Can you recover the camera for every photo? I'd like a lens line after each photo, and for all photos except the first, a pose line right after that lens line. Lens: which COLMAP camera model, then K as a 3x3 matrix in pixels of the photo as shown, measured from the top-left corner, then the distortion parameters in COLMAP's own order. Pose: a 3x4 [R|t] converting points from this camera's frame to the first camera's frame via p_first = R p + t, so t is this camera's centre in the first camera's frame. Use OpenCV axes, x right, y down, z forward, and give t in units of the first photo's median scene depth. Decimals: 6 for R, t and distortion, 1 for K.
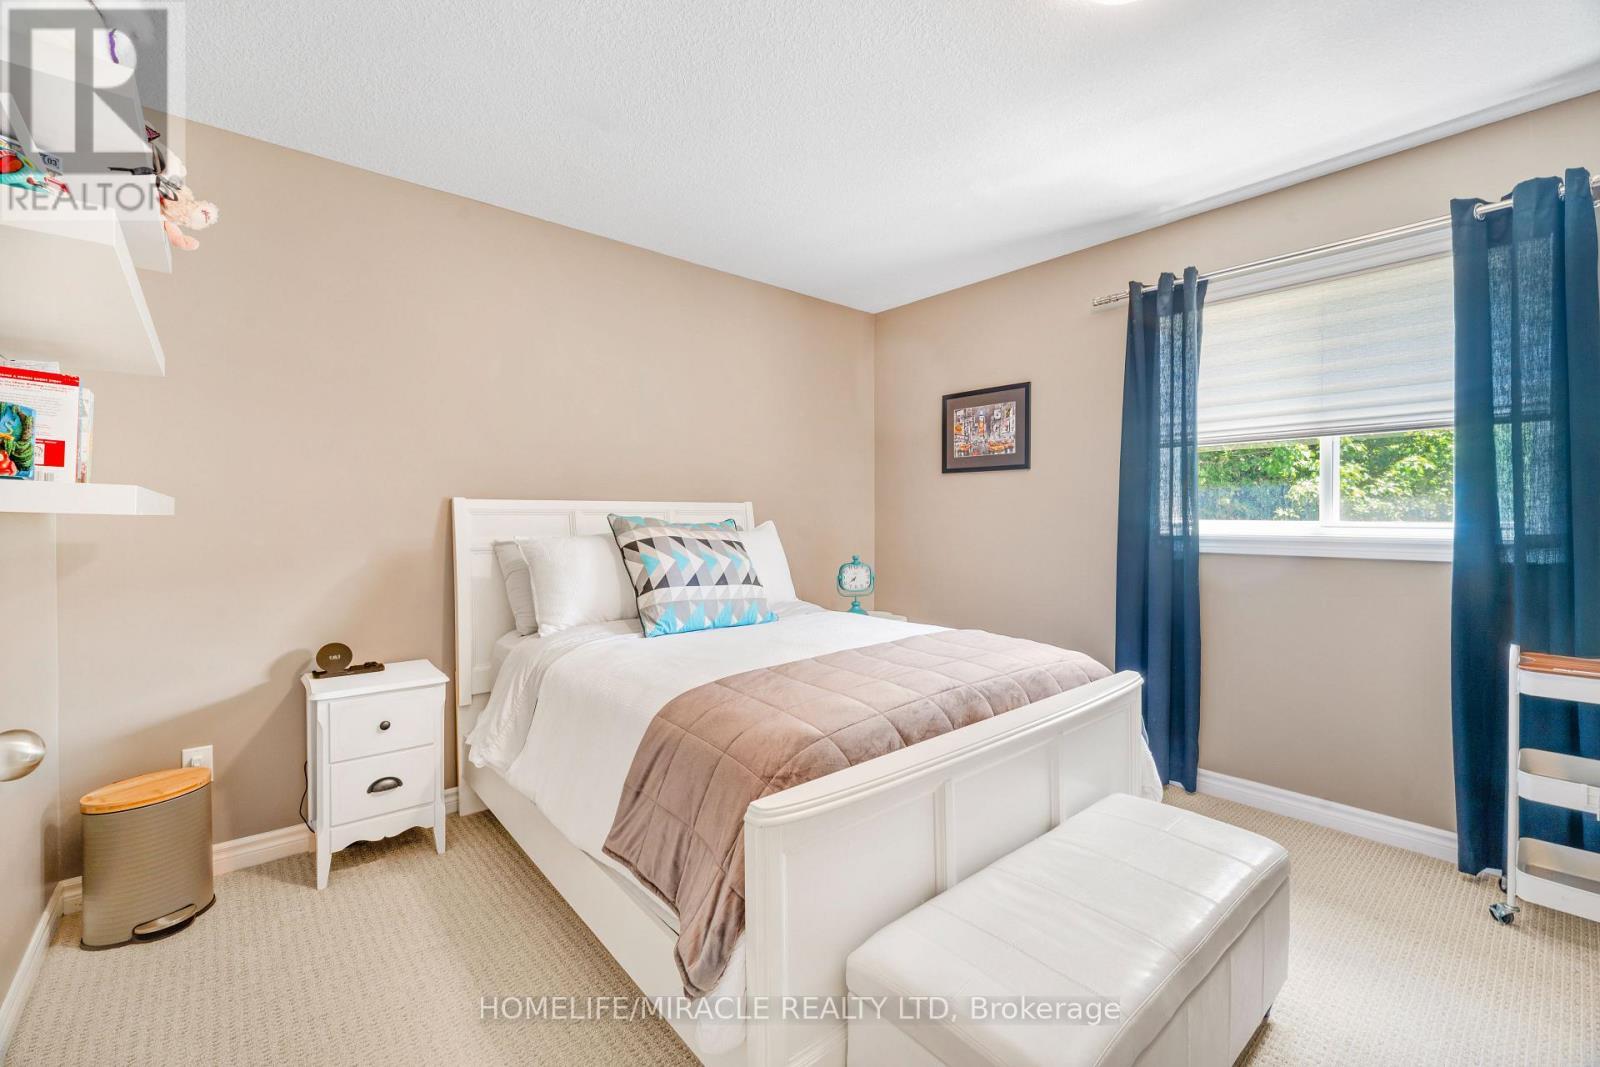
lens RADIAL K [[662.2, 0, 795.5], [0, 662.2, 515.6], [0, 0, 1]] dist [0.001819, 0.000089]
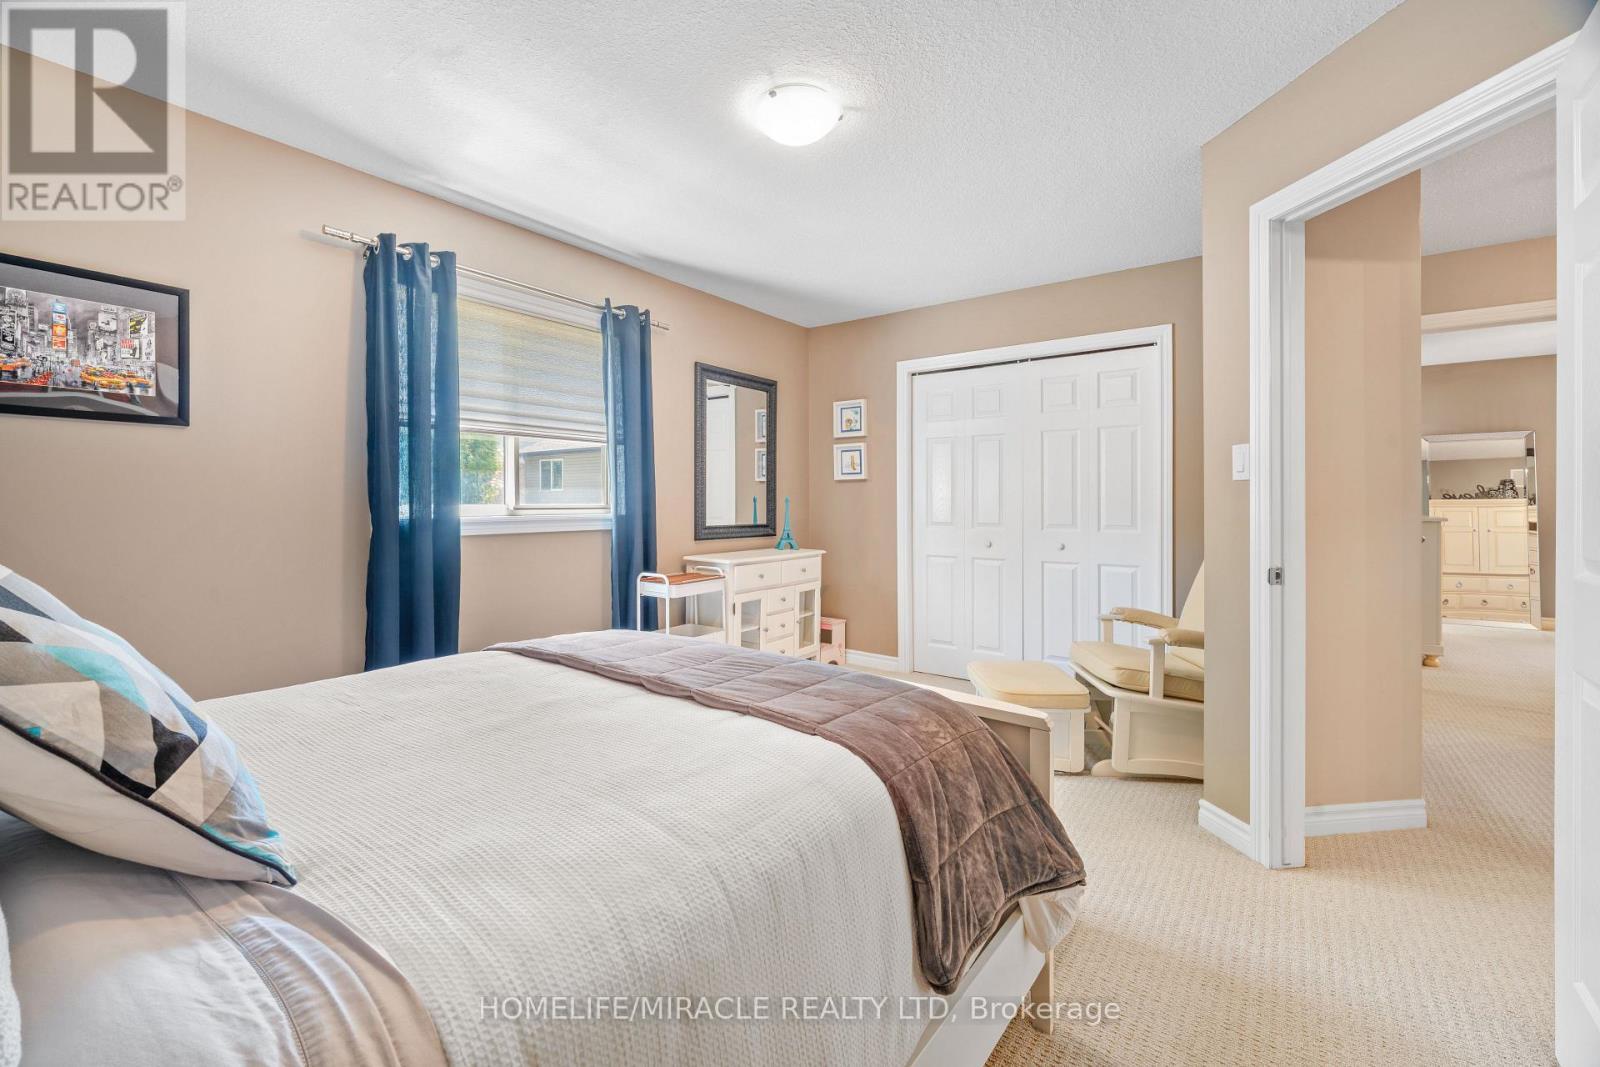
lens RADIAL K [[718.0, 0, 798.4], [0, 718.0, 502.0], [0, 0, 1]] dist [0.000520, 0.000098]
pose [[-0.236899, 0.000440, 0.971534, -0.457754], [-0.000835, 0.999999, -0.000657, 0.003028], [-0.971534, -0.000967, -0.236899, 0.585136]]
